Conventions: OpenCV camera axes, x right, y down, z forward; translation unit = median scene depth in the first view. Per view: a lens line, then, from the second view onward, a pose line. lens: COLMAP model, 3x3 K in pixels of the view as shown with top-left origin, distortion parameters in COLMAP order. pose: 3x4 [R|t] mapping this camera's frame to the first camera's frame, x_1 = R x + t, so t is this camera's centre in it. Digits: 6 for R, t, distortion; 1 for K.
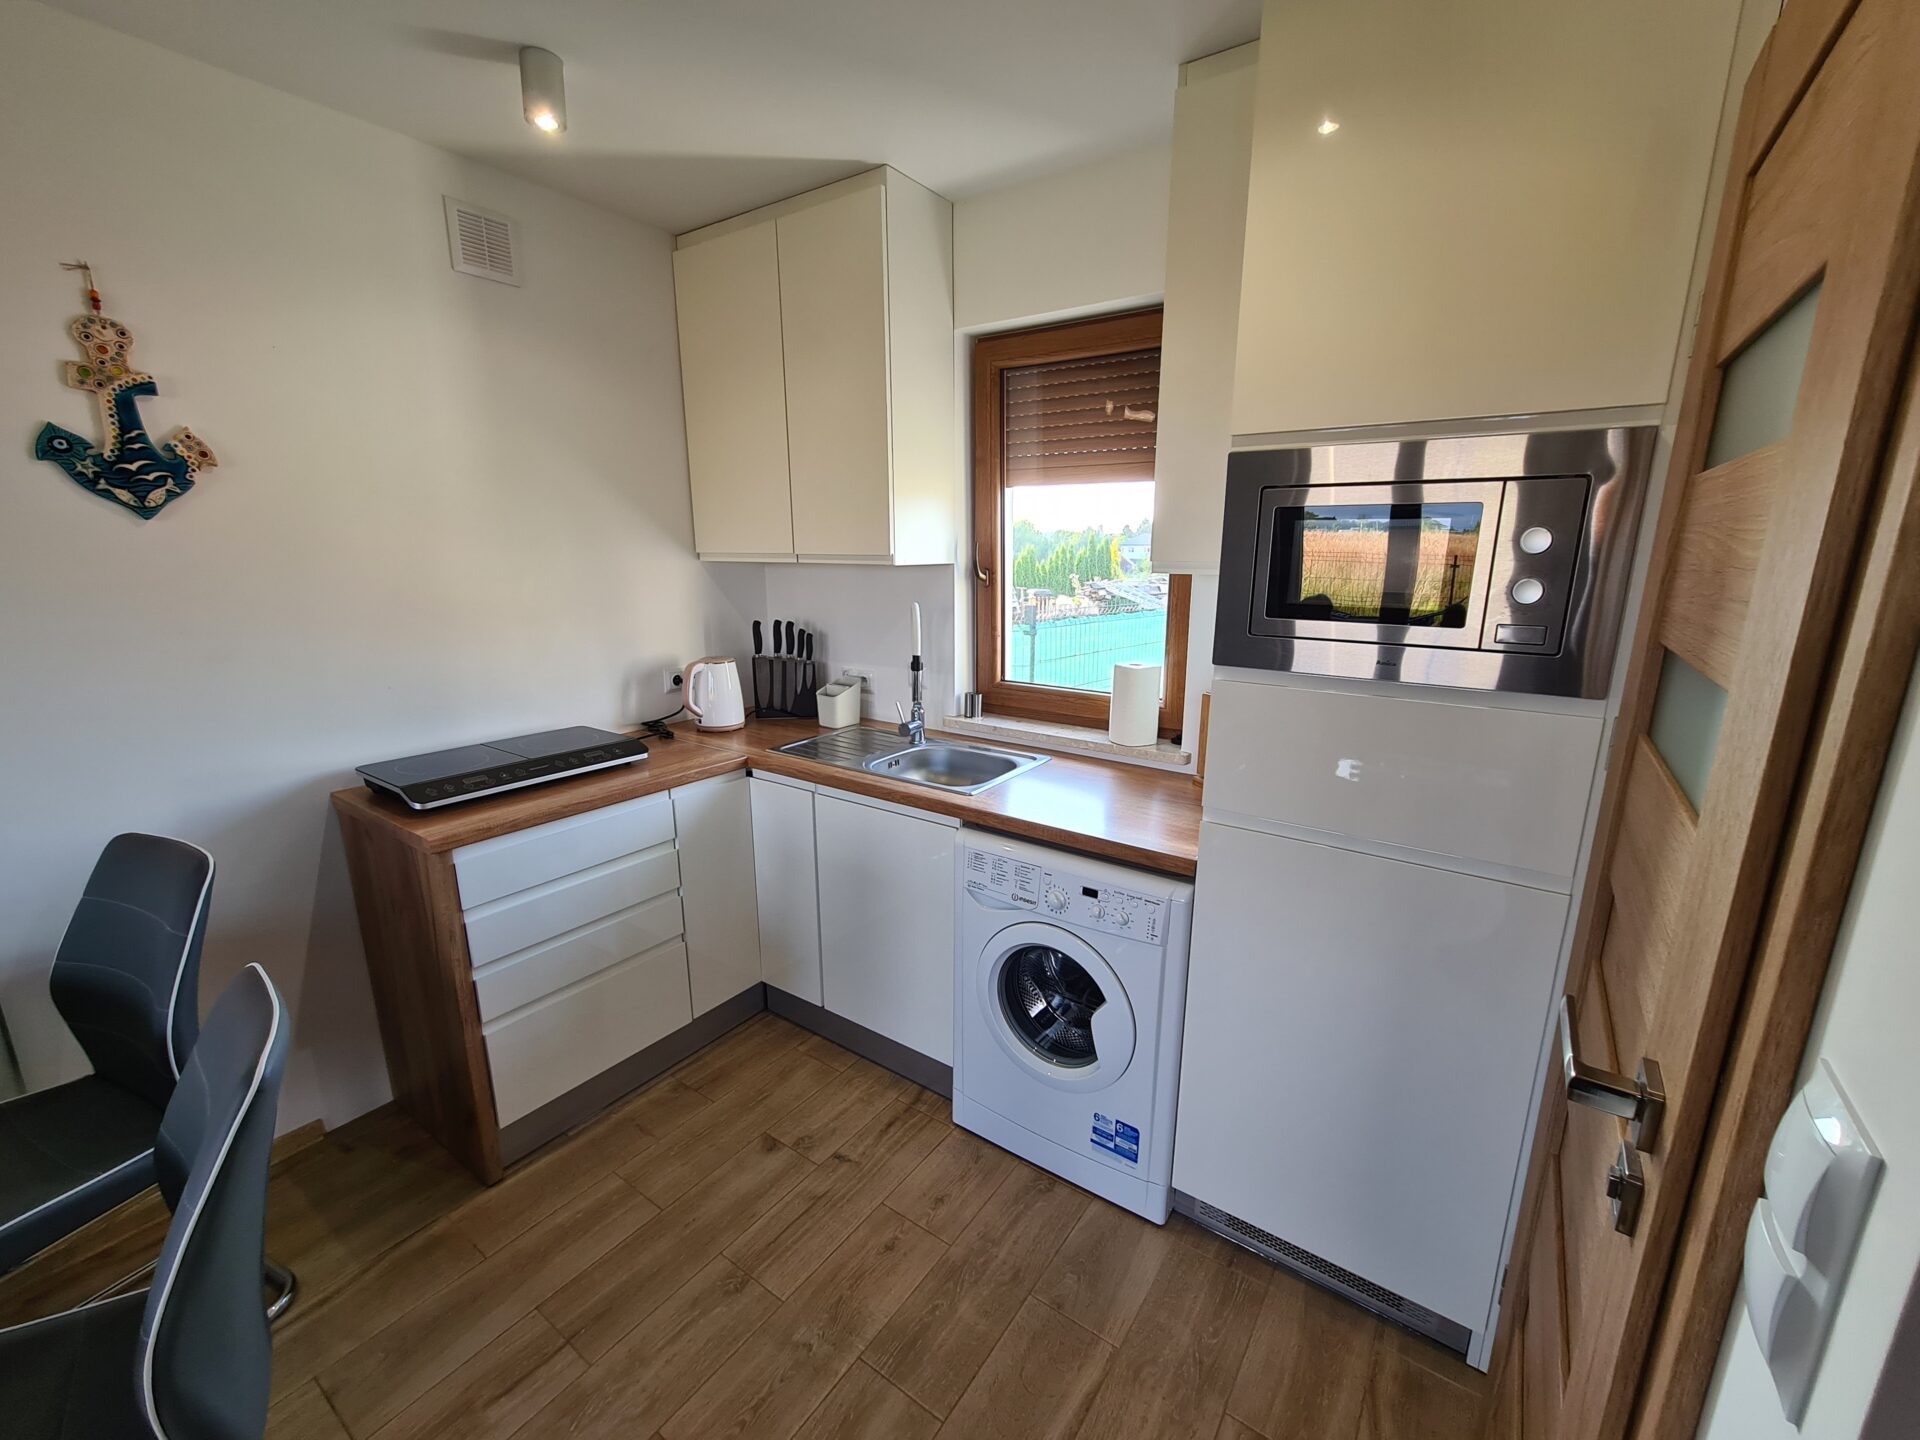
lens RADIAL K [[789.8, 0, 970.7], [0, 789.8, 730.0], [0, 0, 1]] dist [0.001876, 0.000827]
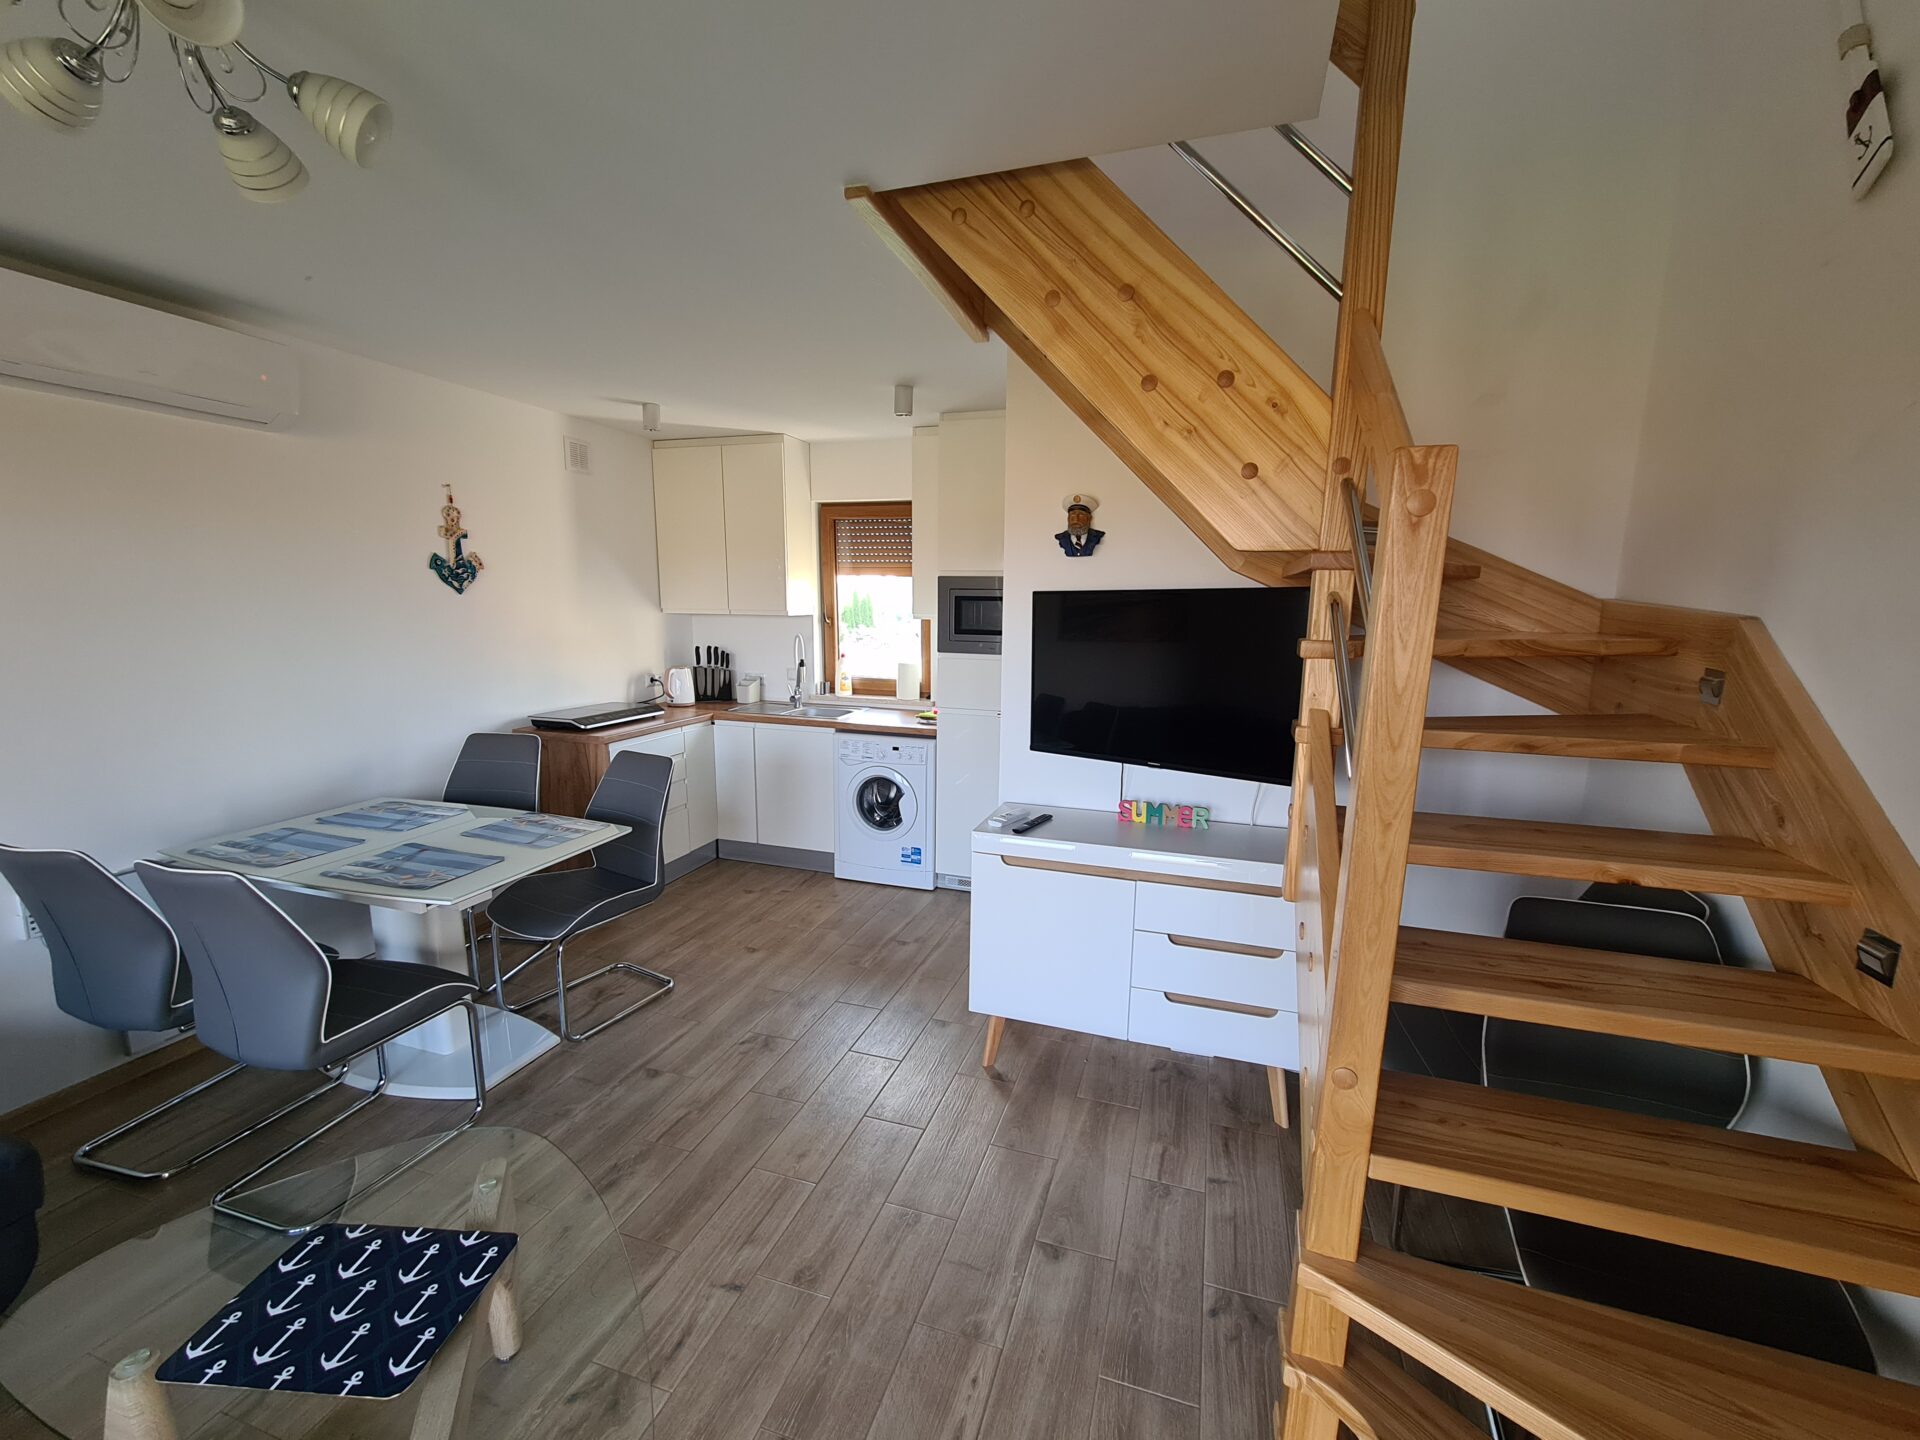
lens RADIAL K [[789.8, 0, 970.7], [0, 789.8, 730.0], [0, 0, 1]] dist [0.001876, 0.000827]
pose [[0.955781, -0.040942, 0.291214, -0.250876], [0.059627, 0.996672, -0.055575, 0.224106], [-0.287970, 0.070482, 0.955042, -1.045280]]
